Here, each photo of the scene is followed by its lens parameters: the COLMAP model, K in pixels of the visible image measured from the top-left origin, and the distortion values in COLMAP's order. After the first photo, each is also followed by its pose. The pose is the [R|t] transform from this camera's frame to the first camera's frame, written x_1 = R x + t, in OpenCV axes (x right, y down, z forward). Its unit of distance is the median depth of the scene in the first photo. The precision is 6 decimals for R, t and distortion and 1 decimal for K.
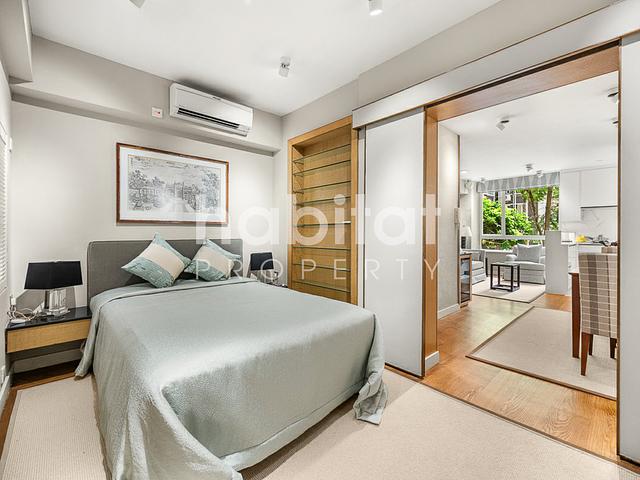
lens RADIAL K [[289.3, 0, 322.4], [0, 289.3, 233.6], [0, 0, 1]] dist [-0.000220, -0.000038]
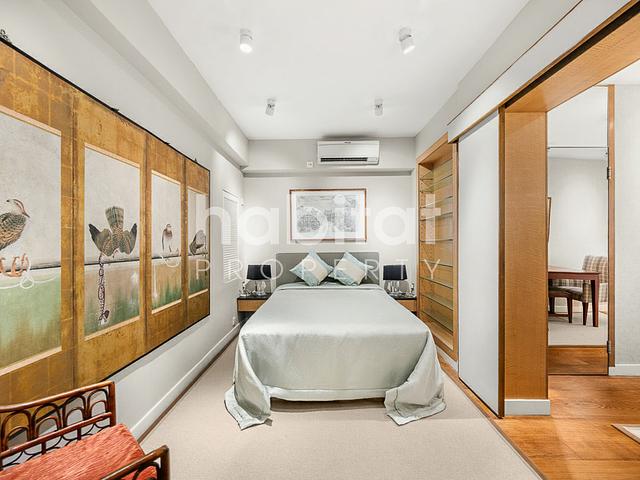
lens RADIAL K [[291.8, 0, 320.0], [0, 291.8, 240.0], [0, 0, 1]] dist [-0.000592, -0.000045]
pose [[0.720974, -0.011514, -0.692866, 0.456360], [0.009832, 0.999931, -0.006386, -0.030618], [0.692892, -0.002208, 0.721038, -0.015068]]
